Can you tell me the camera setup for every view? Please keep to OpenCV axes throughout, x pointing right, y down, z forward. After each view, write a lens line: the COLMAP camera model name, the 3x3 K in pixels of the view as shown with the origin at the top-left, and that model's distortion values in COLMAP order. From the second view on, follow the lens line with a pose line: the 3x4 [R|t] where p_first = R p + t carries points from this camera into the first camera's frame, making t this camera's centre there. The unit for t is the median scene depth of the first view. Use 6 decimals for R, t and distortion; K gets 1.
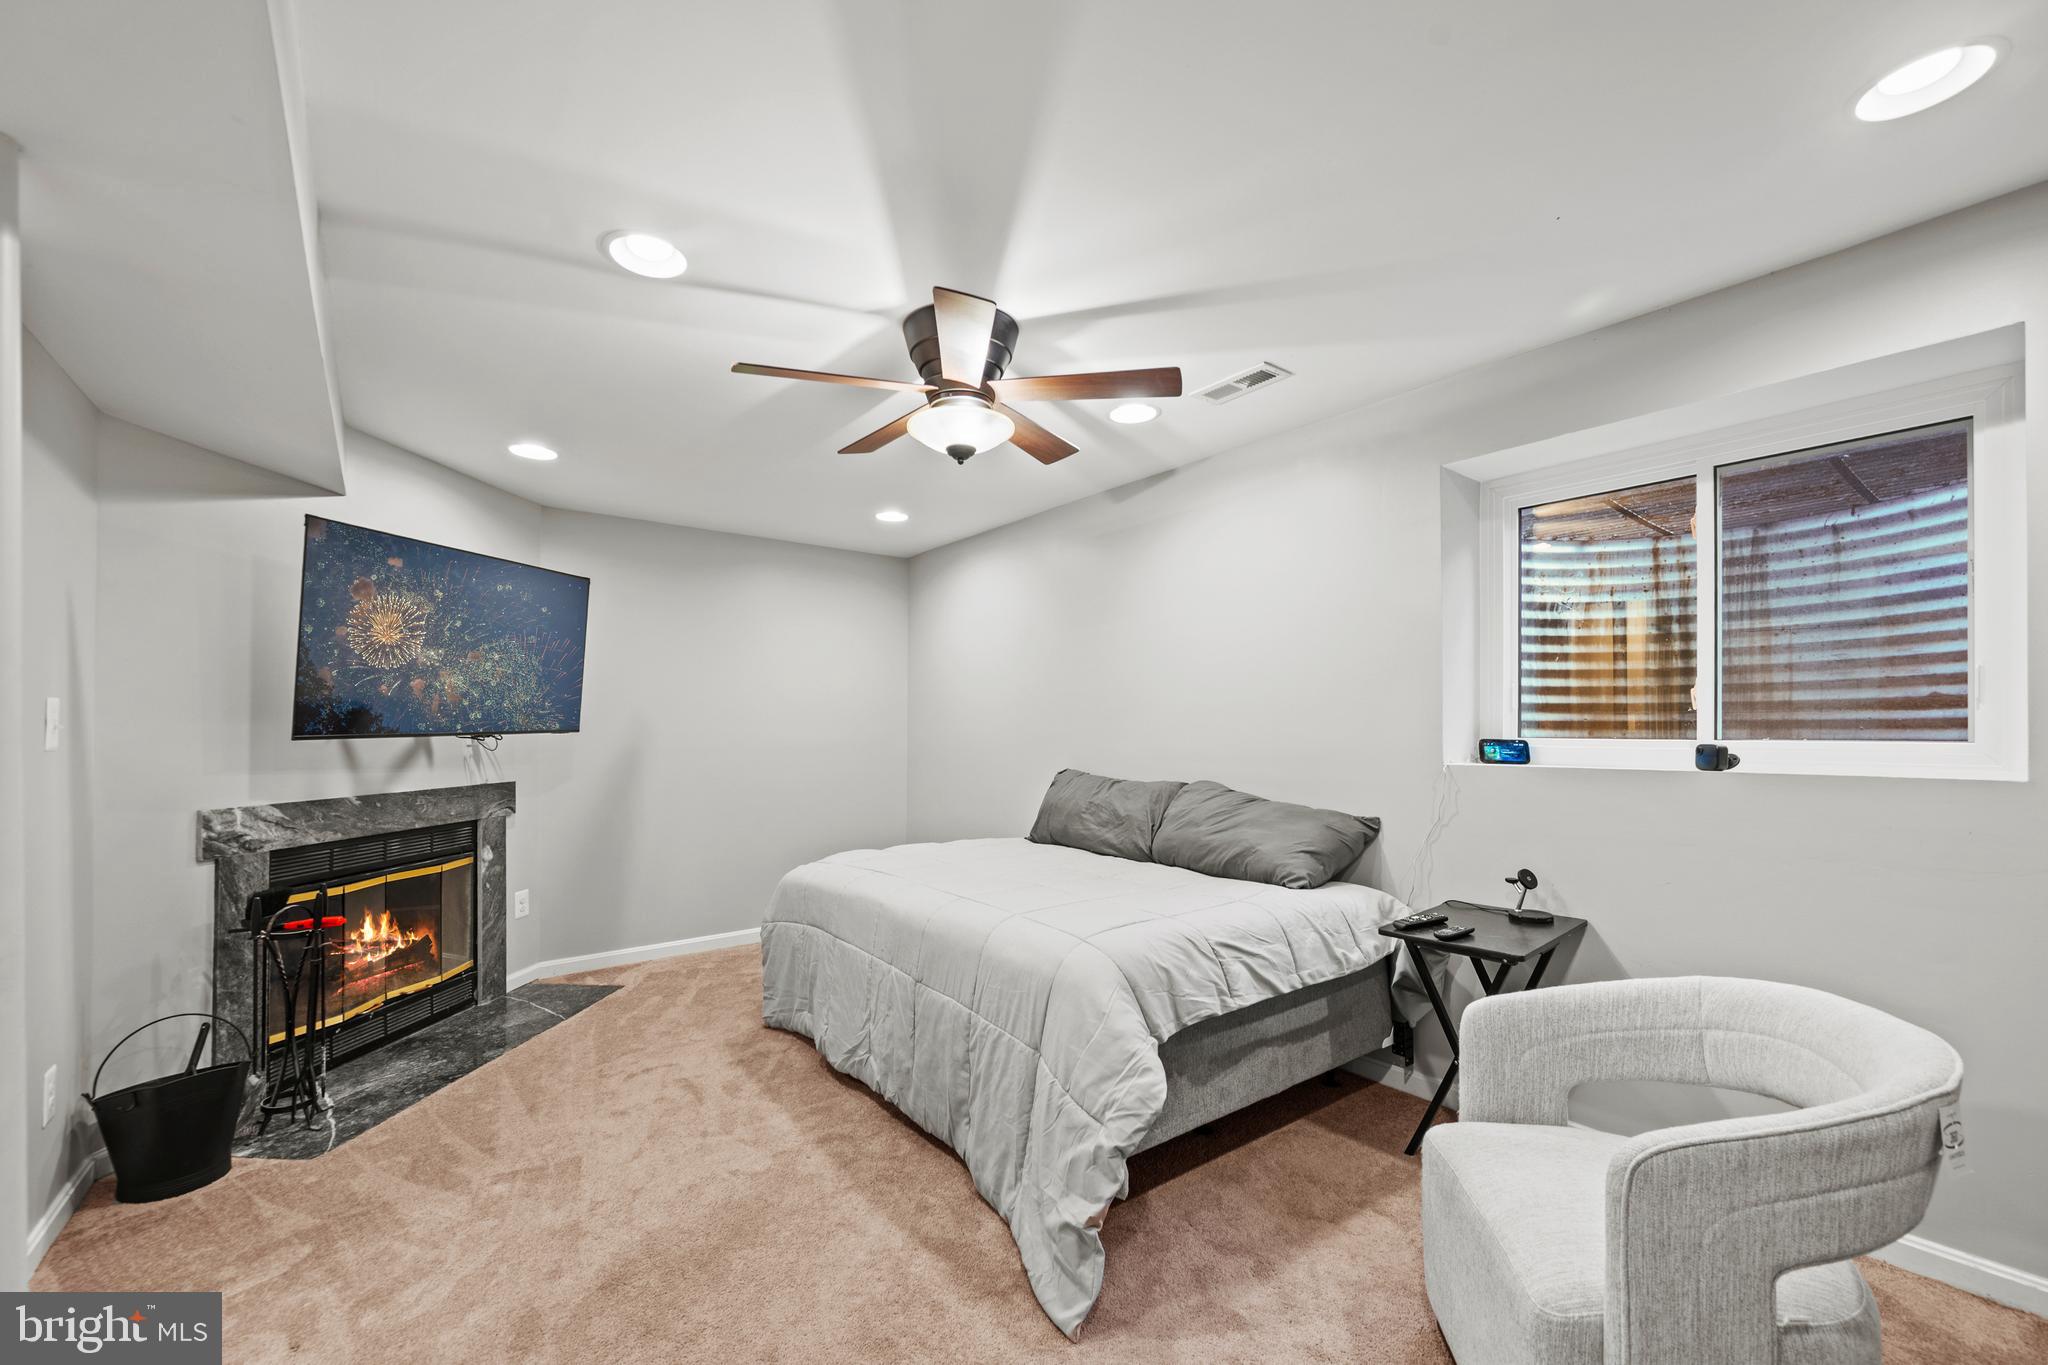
lens RADIAL K [[814.4, 0, 1022.4], [0, 814.4, 724.5], [0, 0, 1]] dist [-0.000050, -0.000034]
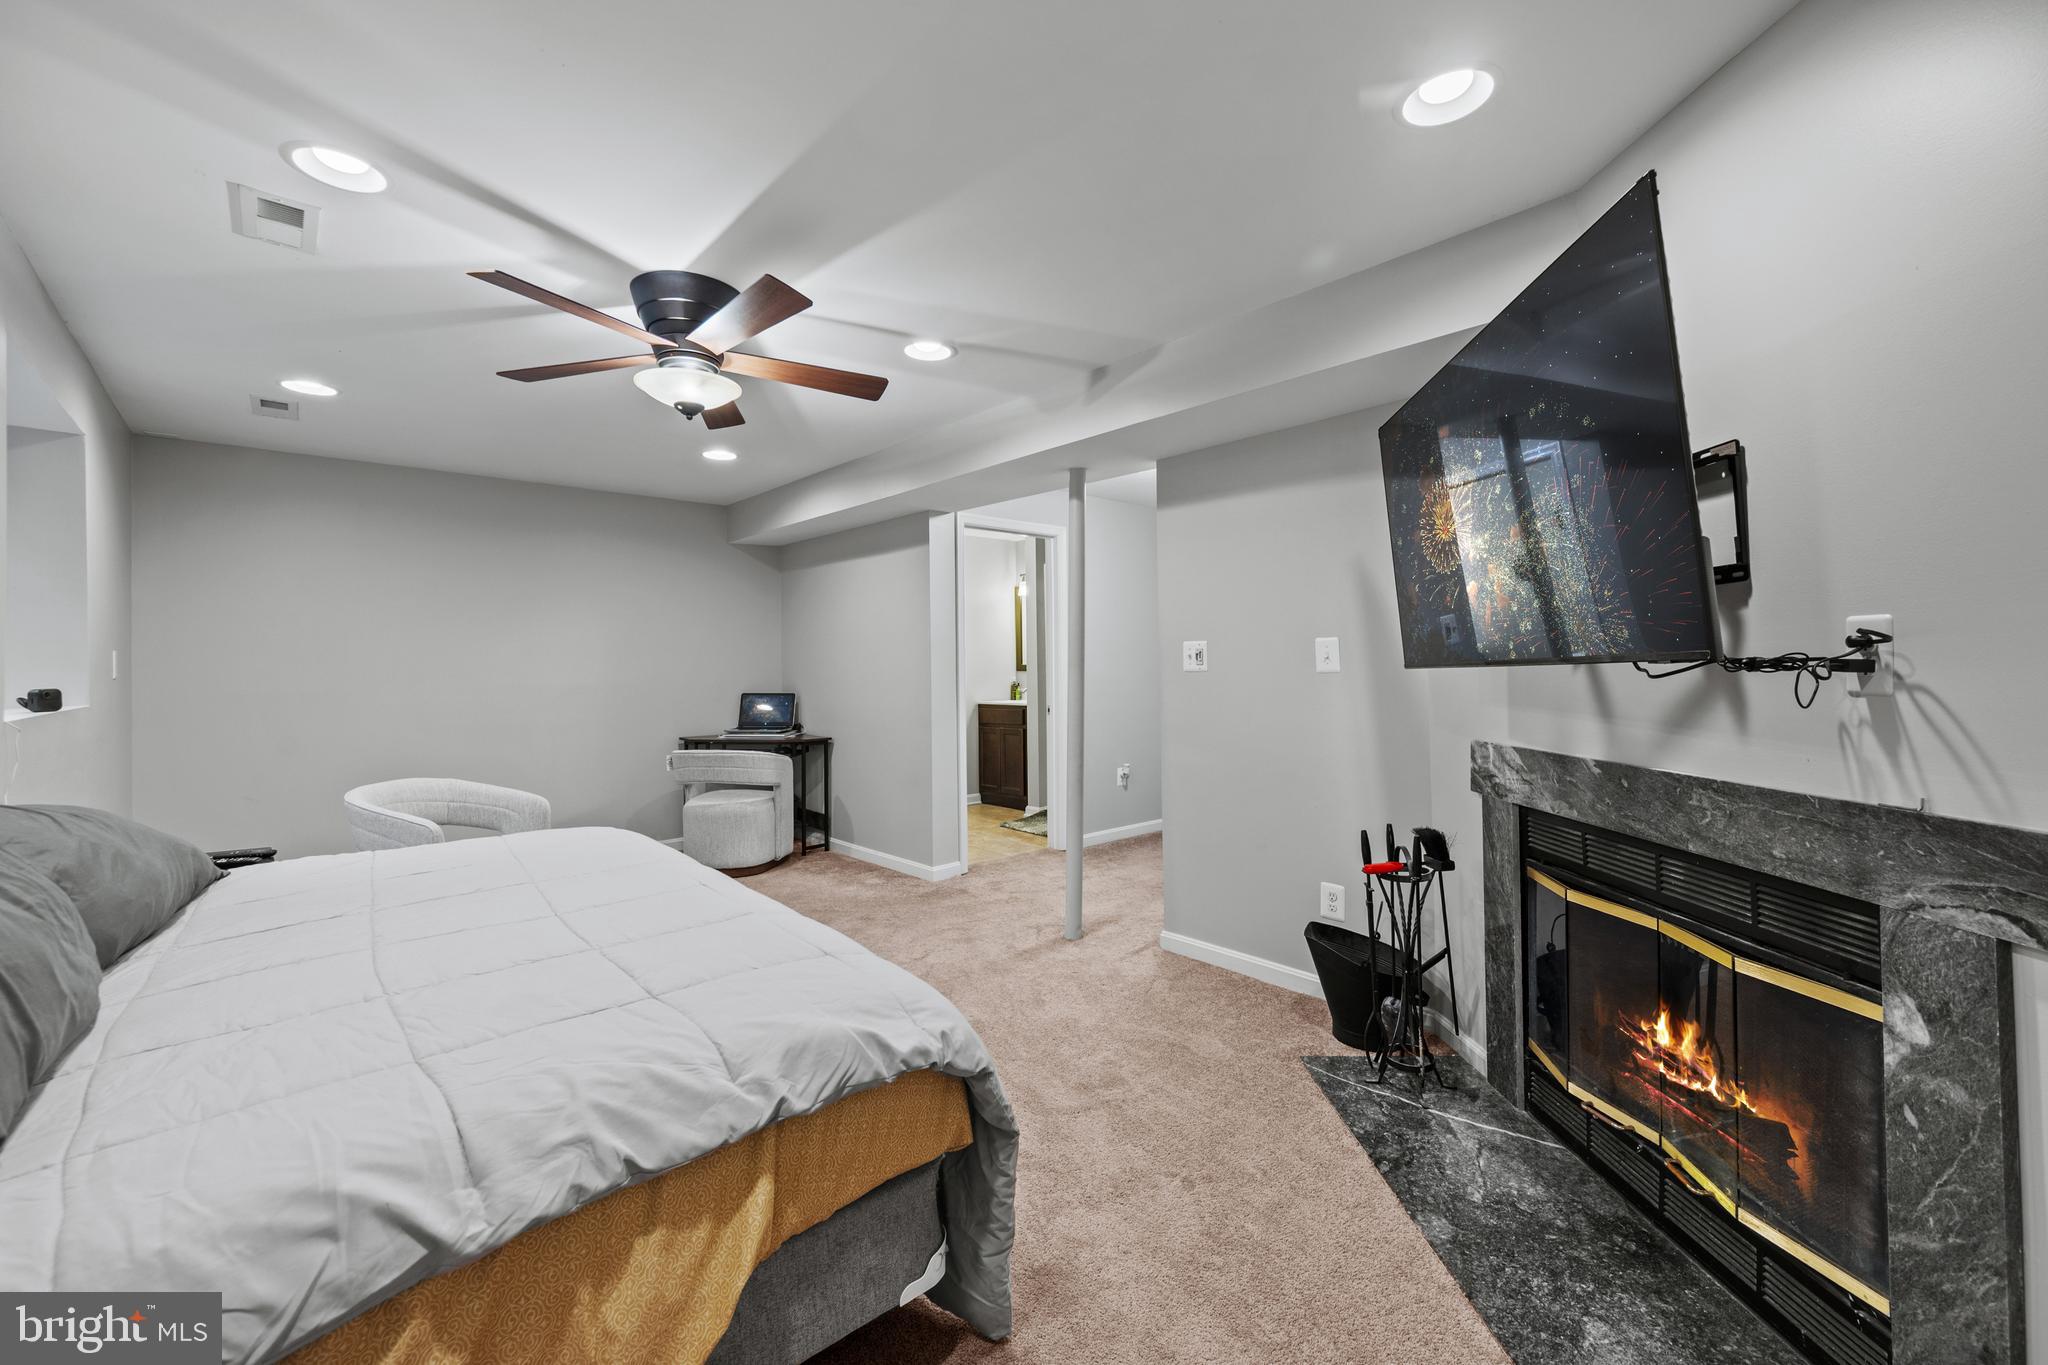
lens RADIAL K [[837.0, 0, 1023.6], [0, 837.0, 663.1], [0, 0, 1]] dist [-0.000426, -0.000247]
pose [[-0.998233, 0.007355, -0.058972, -0.348518], [0.008070, 0.999897, -0.011890, 0.018203], [0.058878, -0.012345, -0.998189, 1.643718]]
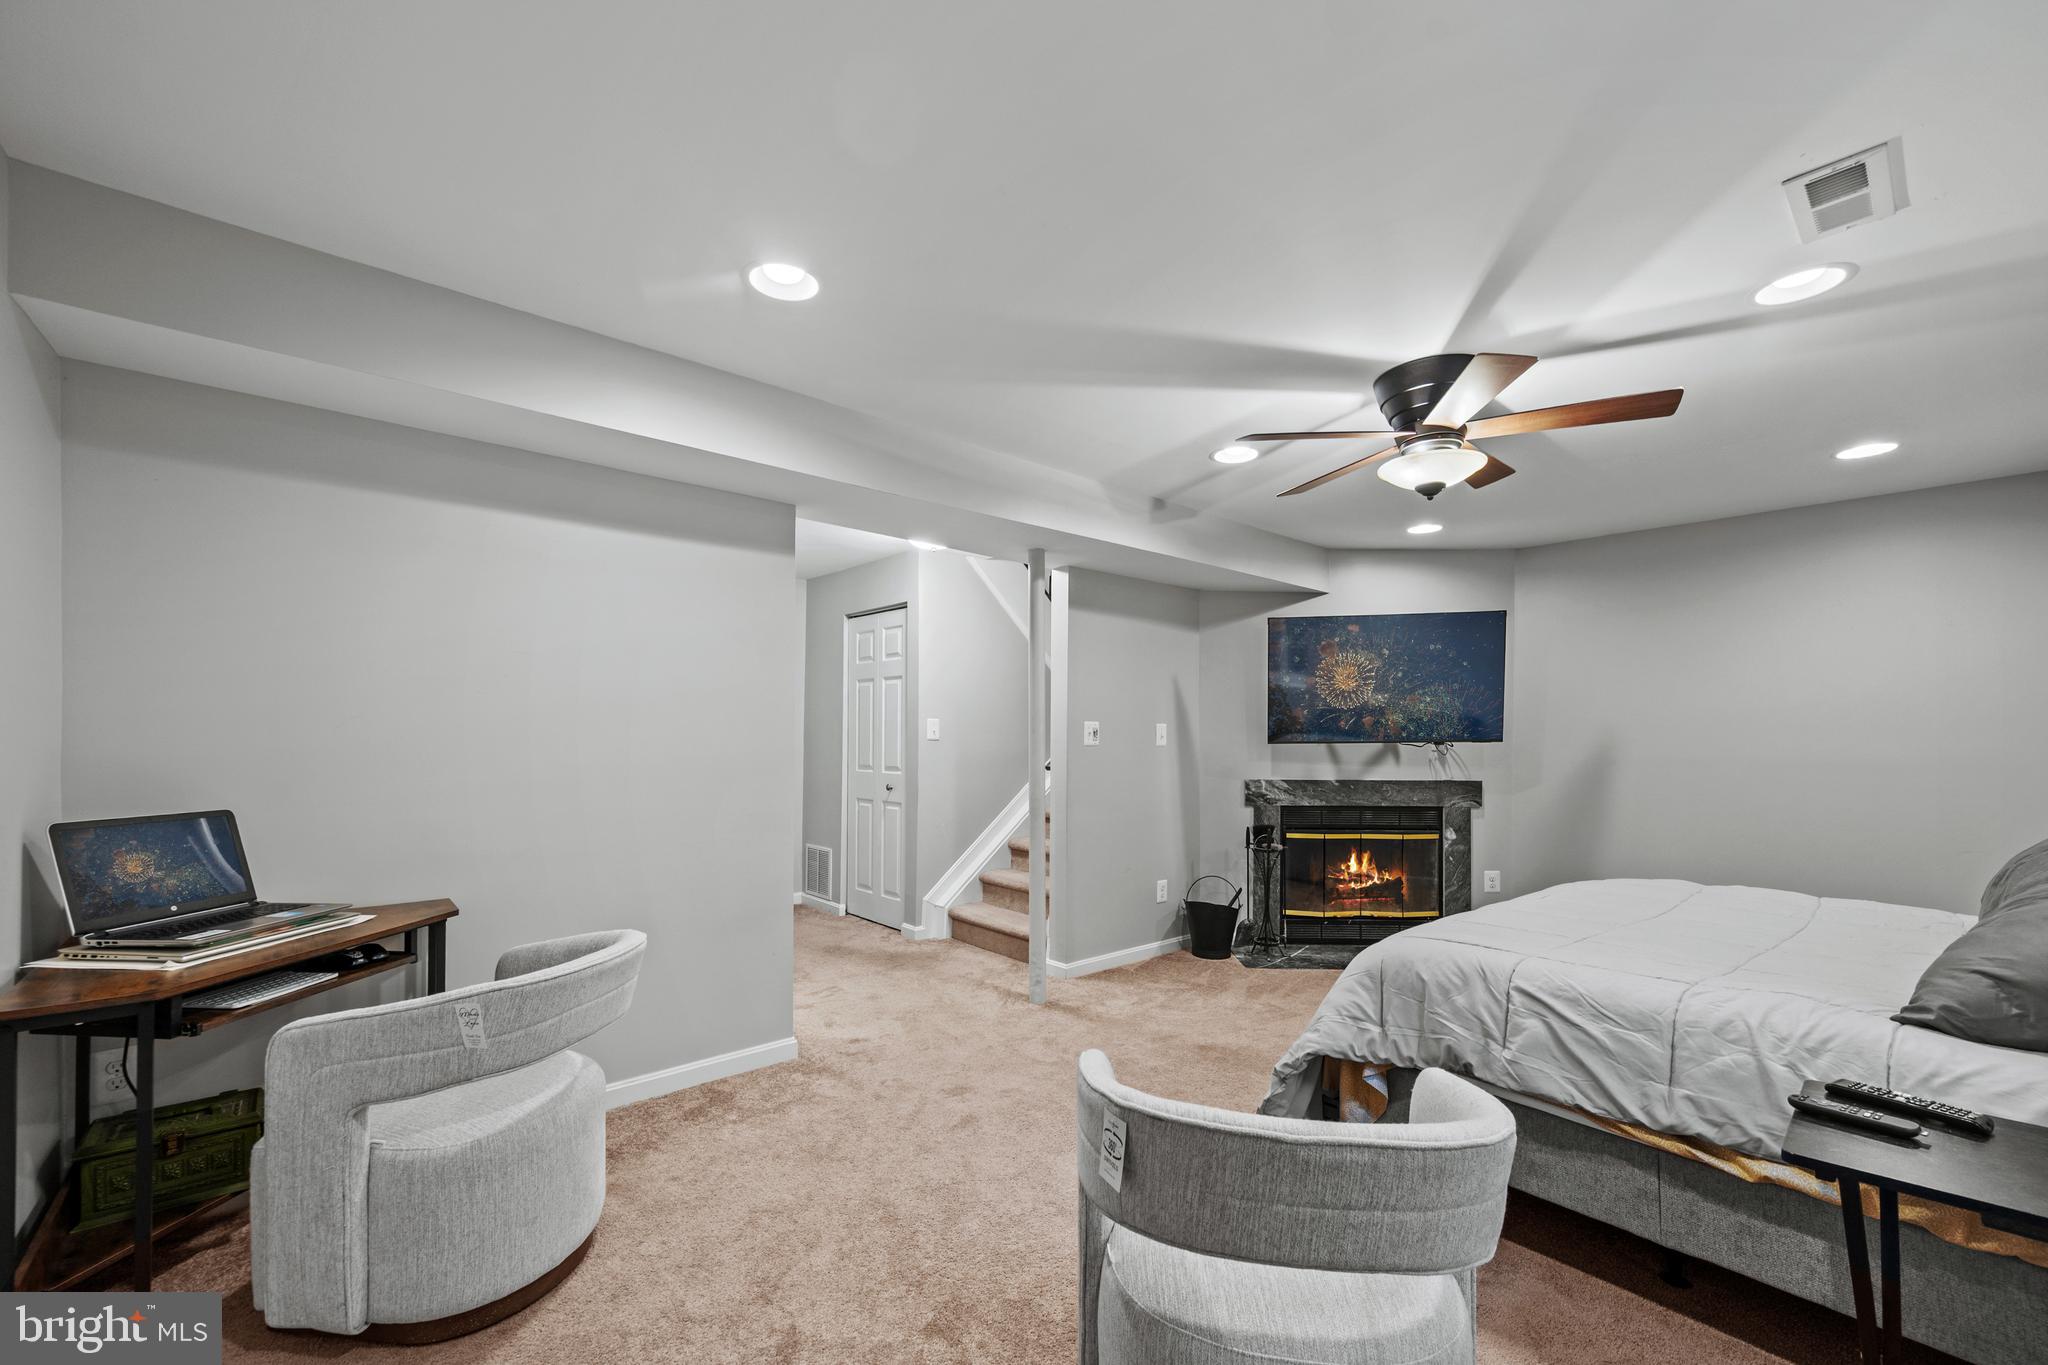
lens RADIAL K [[827.1, 0, 1026.0], [0, 827.1, 733.3], [0, 0, 1]] dist [0.001274, 0.000107]
pose [[0.062457, 0.000010, -0.998048, 0.778388], [0.000301, 1.000000, 0.000029, -0.003924], [0.998048, -0.000302, 0.062457, 0.296193]]
